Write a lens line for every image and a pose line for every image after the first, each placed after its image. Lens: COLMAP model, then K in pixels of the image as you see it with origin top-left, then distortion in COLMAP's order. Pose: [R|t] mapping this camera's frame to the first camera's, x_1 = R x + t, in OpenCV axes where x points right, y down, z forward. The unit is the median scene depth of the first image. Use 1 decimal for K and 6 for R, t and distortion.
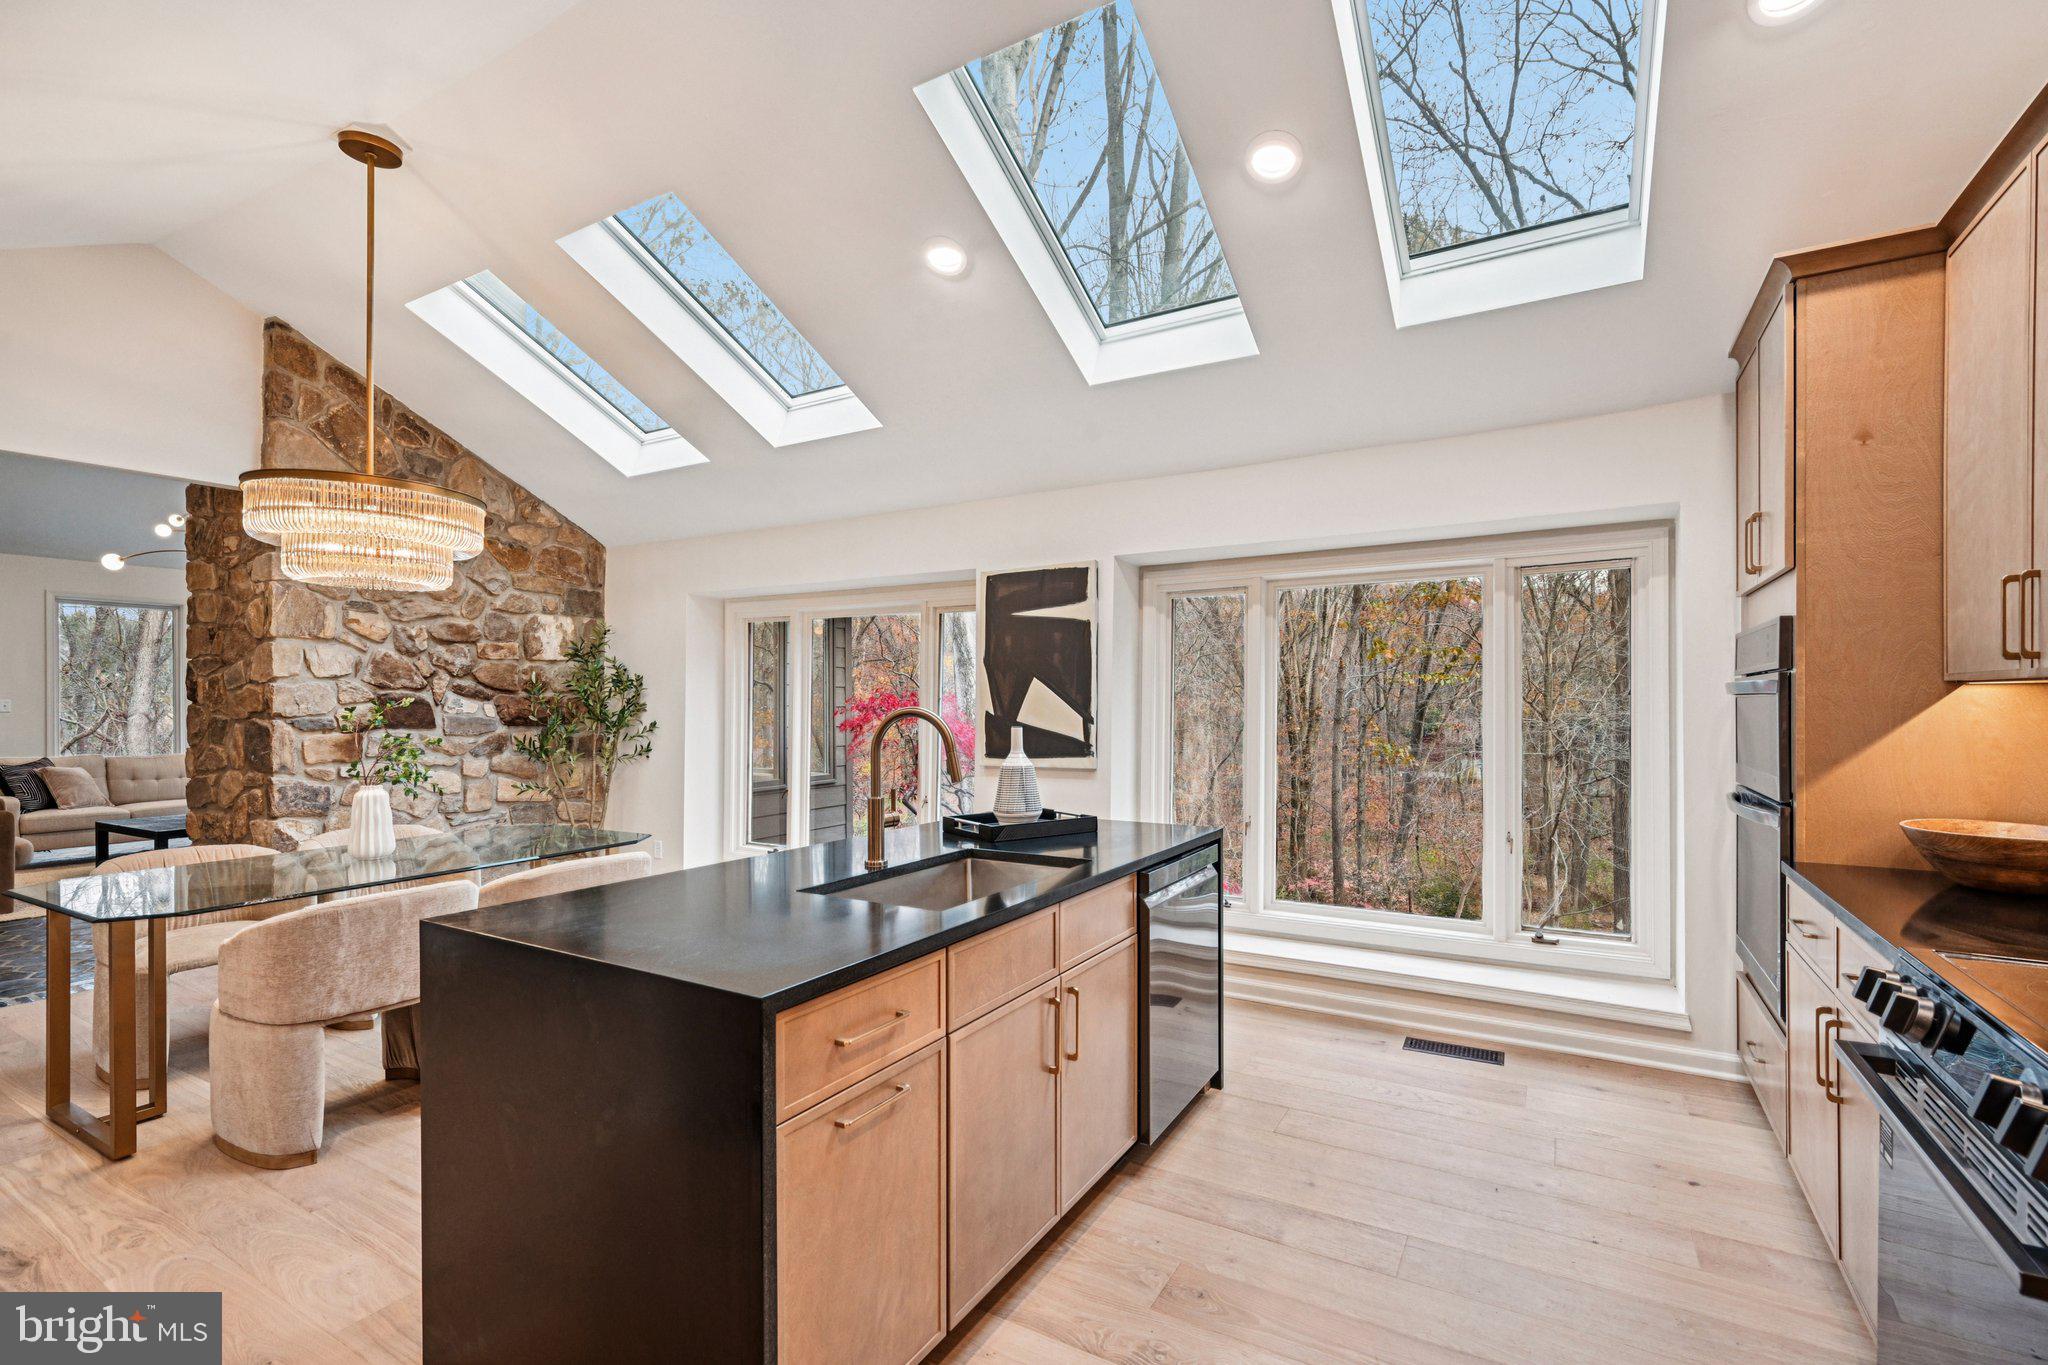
lens RADIAL K [[915.5, 0, 1018.3], [0, 915.5, 704.4], [0, 0, 1]] dist [0.003506, 0.000759]
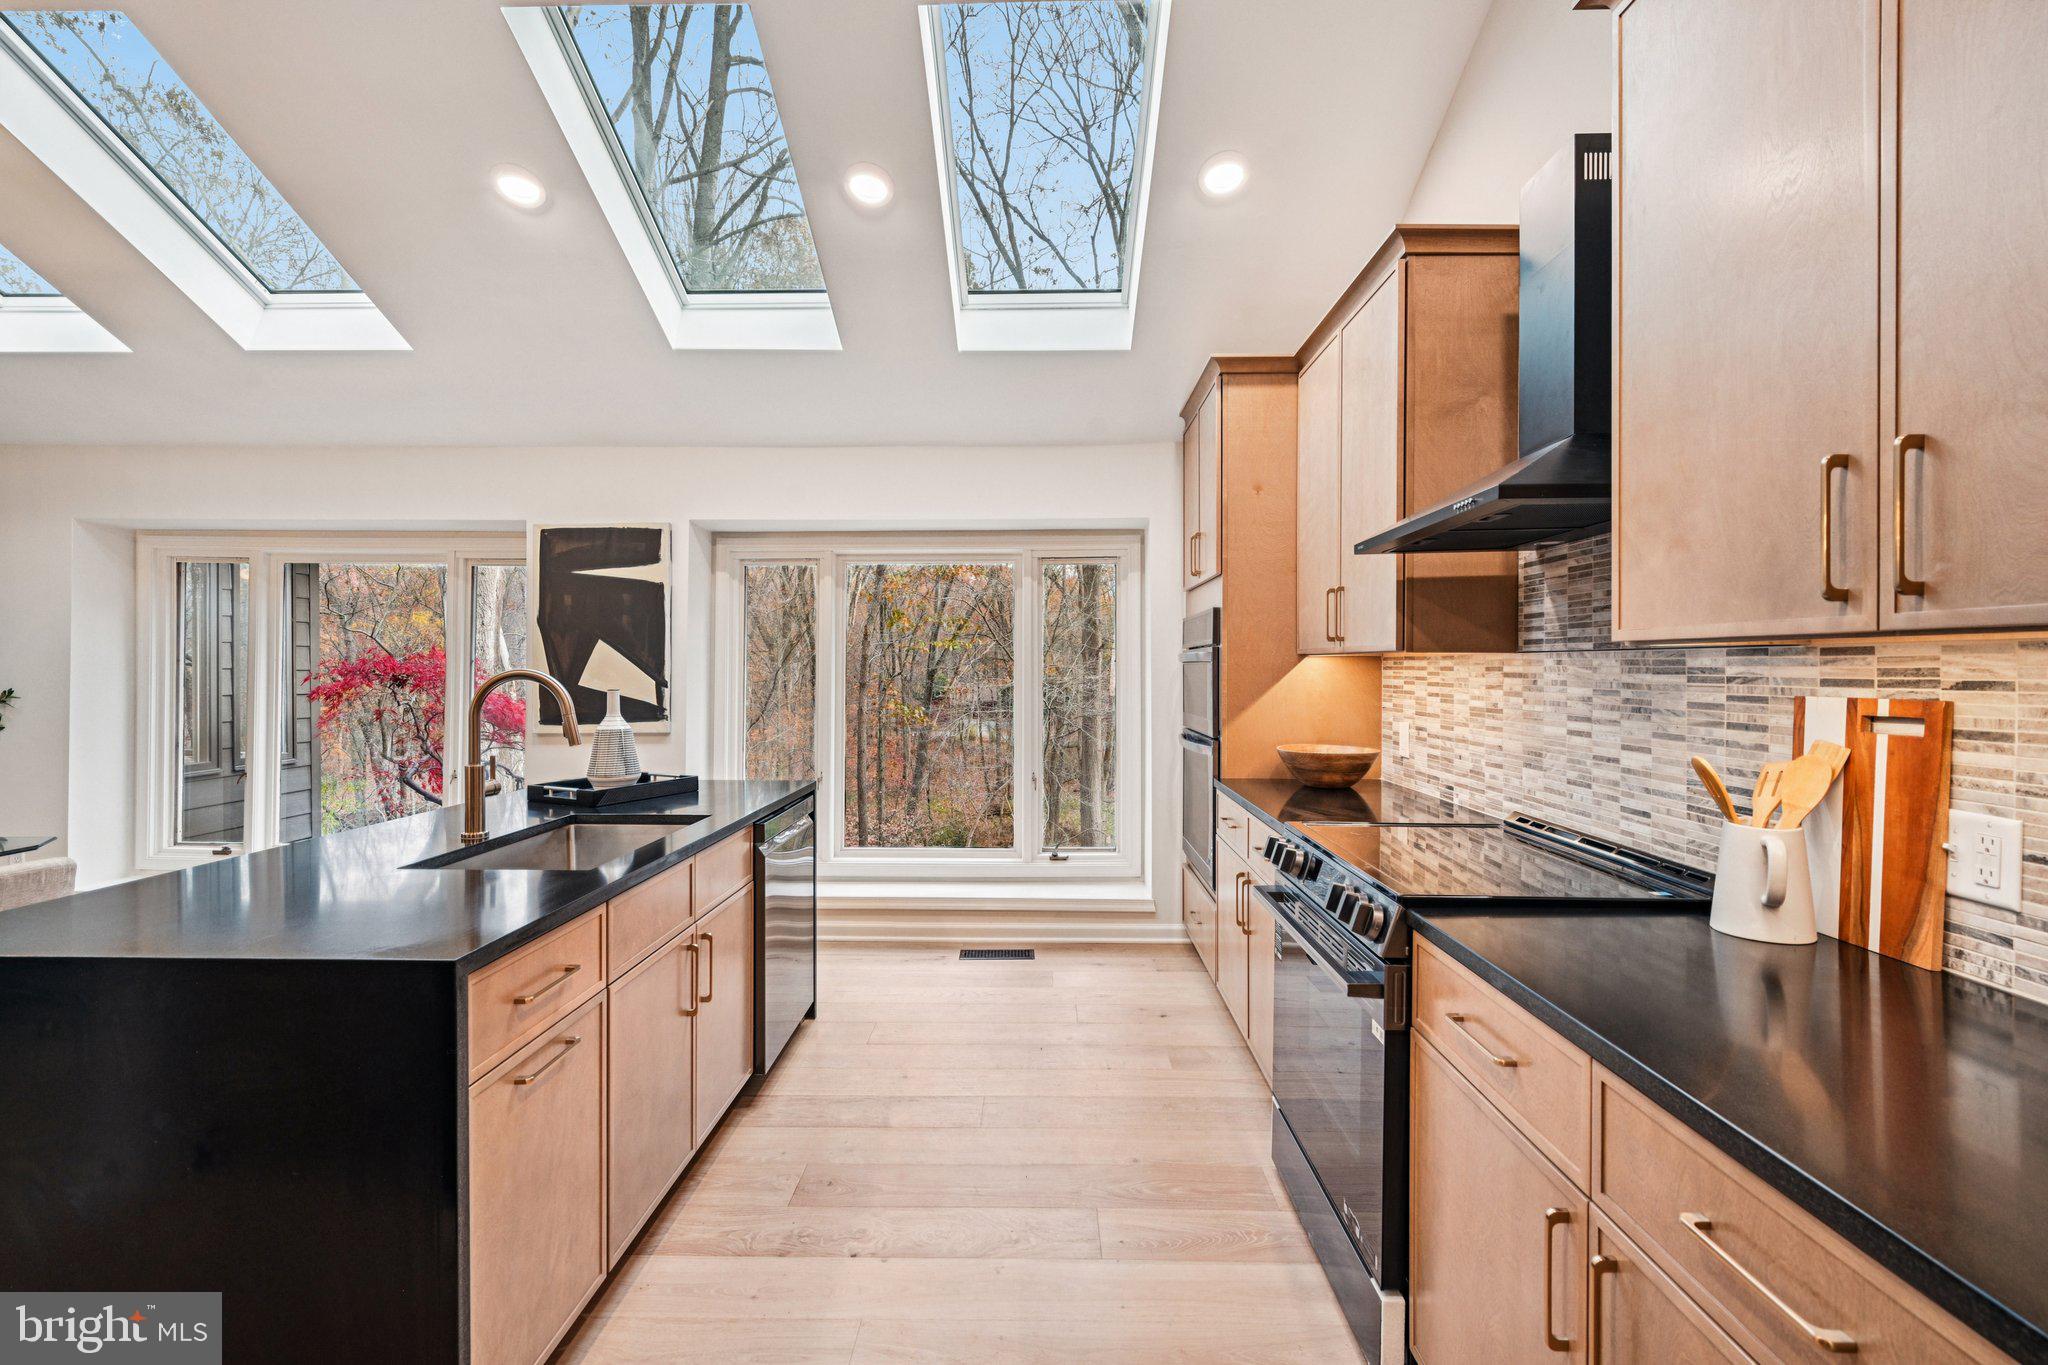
lens RADIAL K [[915.5, 0, 1016.0], [0, 915.5, 674.4], [0, 0, 1]] dist [0.003506, 0.000759]
pose [[0.871053, 0.000913, 0.491188, -0.075730], [-0.003368, 0.999986, 0.004115, 0.001717], [-0.491178, -0.005239, 0.871044, -0.050072]]
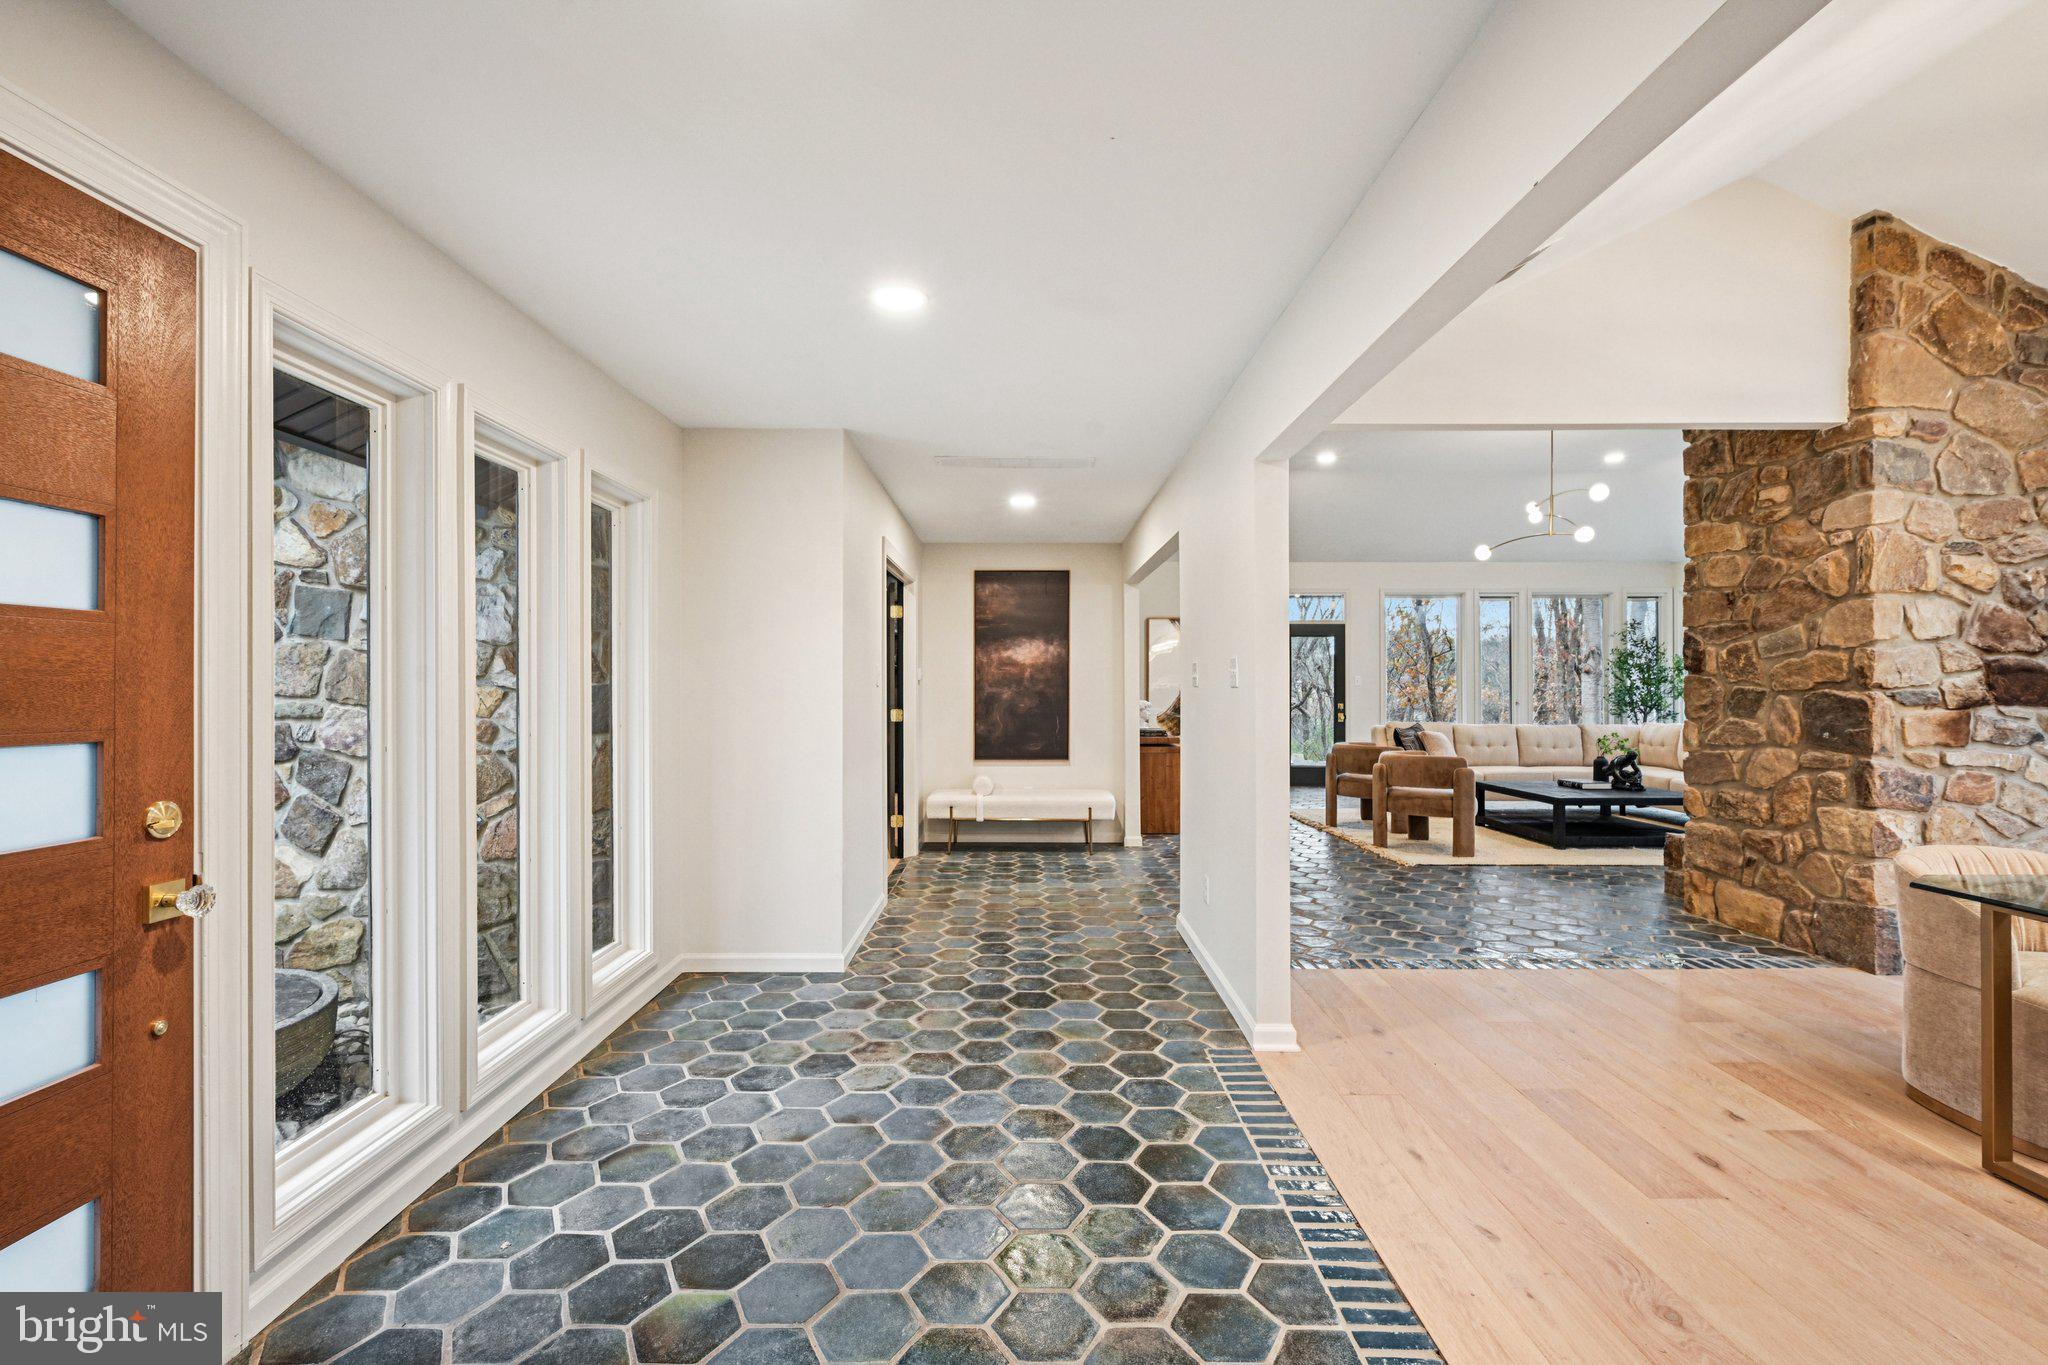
lens RADIAL K [[915.5, 0, 1014.4], [0, 915.5, 671.8], [0, 0, 1]] dist [0.003506, 0.000759]
pose [[0.523235, -0.006387, -0.852164, -0.537294], [-0.004698, 0.999935, -0.010379, 0.012099], [0.852175, 0.009434, 0.523171, -0.112270]]
